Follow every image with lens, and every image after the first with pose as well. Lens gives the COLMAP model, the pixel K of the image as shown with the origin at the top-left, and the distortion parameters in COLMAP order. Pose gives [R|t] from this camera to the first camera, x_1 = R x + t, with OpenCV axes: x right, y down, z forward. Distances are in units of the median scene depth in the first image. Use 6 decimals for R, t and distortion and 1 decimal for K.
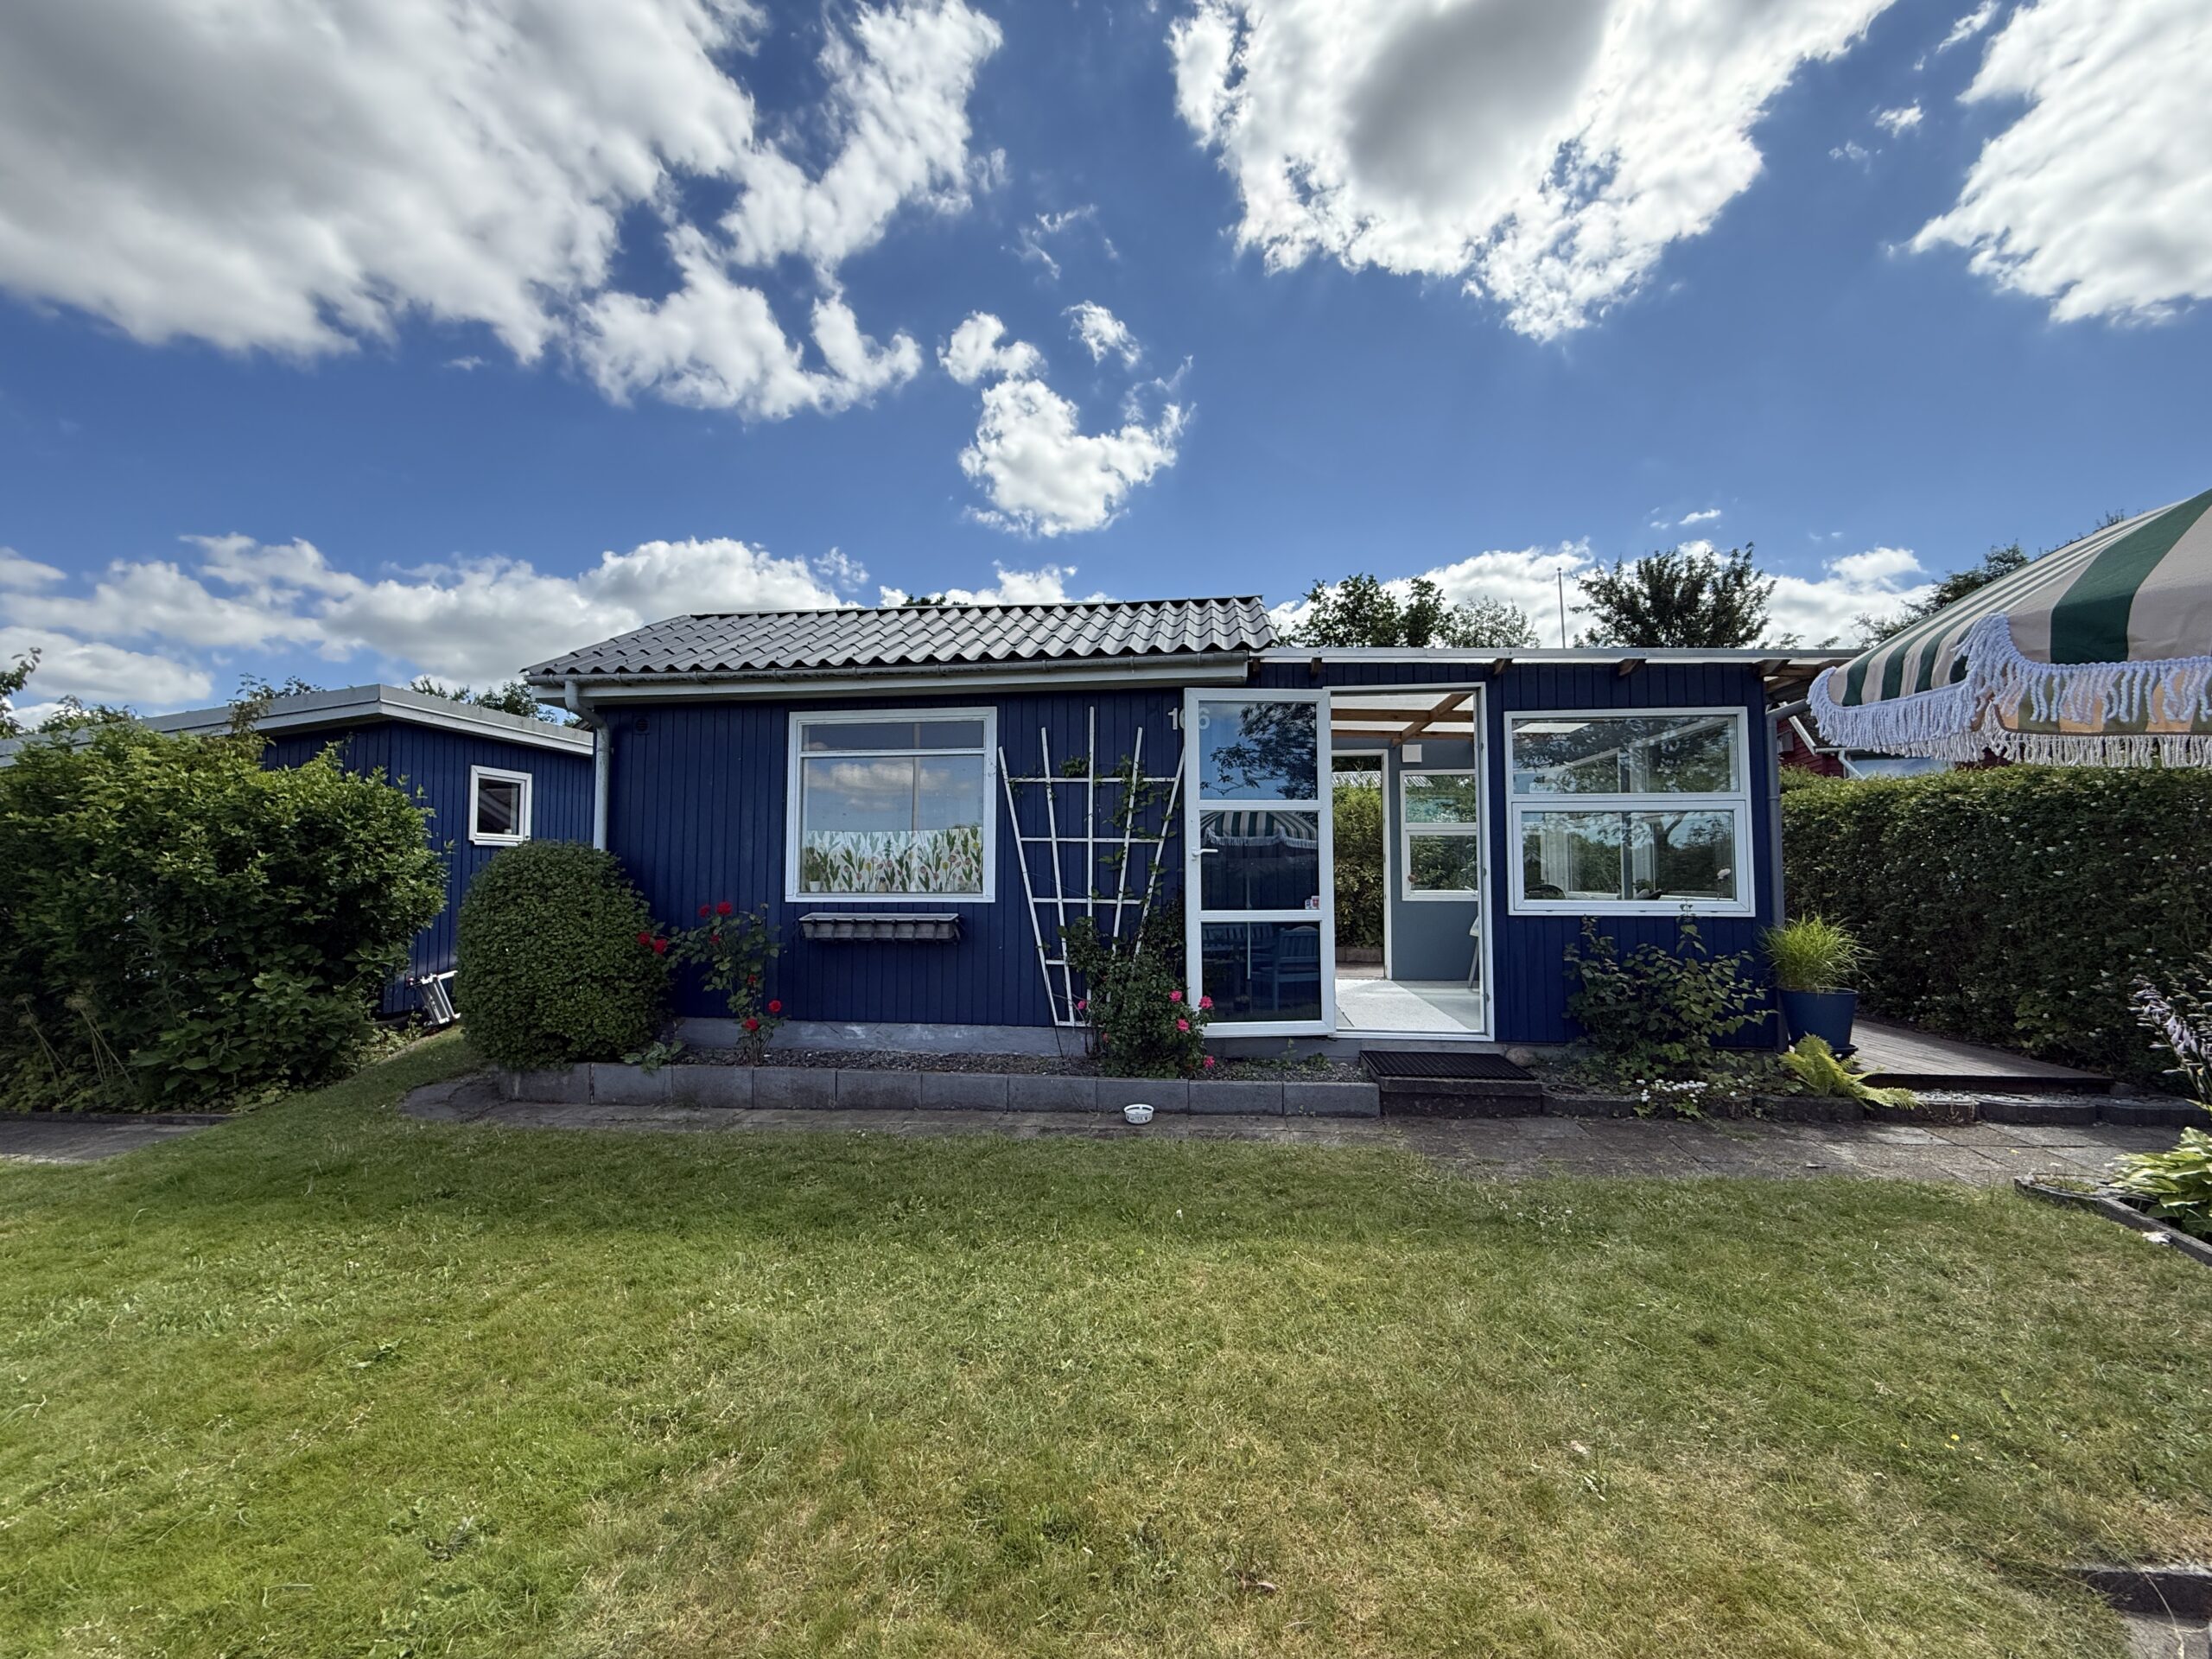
lens RADIAL K [[882.2, 0, 1106.0], [0, 882.2, 829.5], [0, 0, 1]] dist [0.001616, -0.000073]
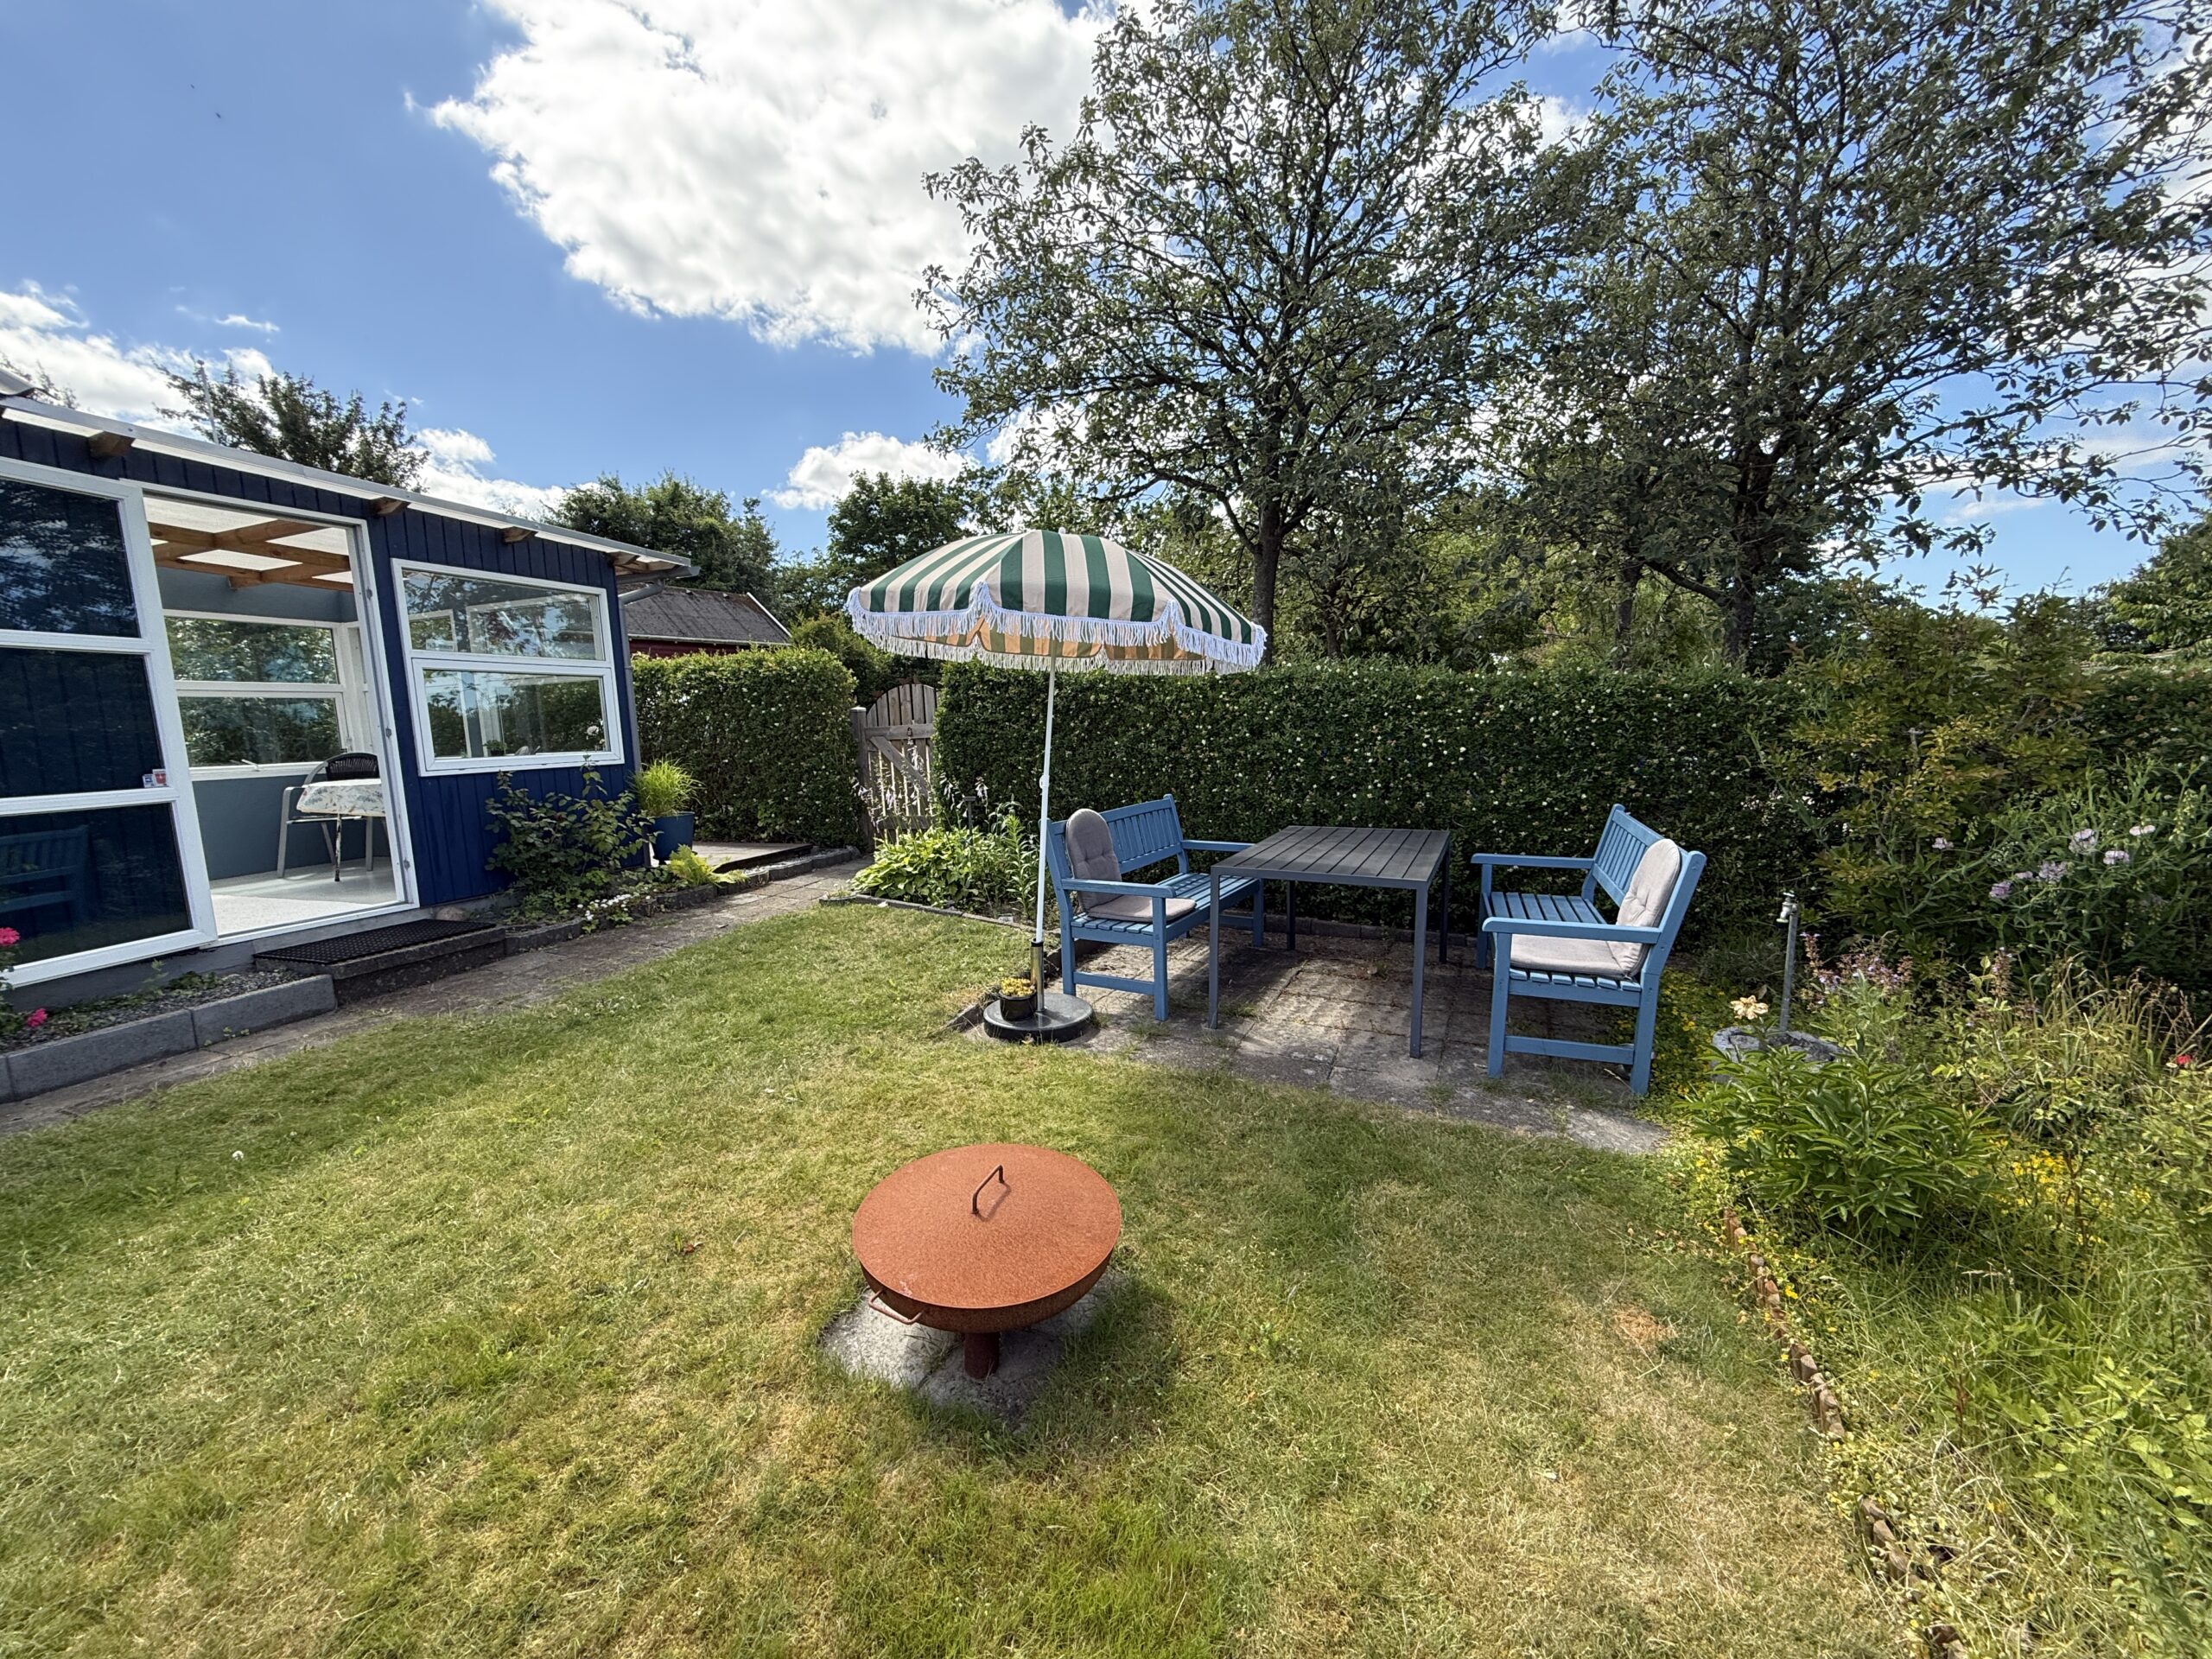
lens RADIAL K [[882.2, 0, 1106.0], [0, 882.2, 829.5], [0, 0, 1]] dist [0.001616, -0.000073]
pose [[0.240464, -0.125784, 0.962474, -0.352763], [-0.008057, 0.991275, 0.131561, 0.024926], [-0.970625, -0.039391, 0.237352, 0.047227]]
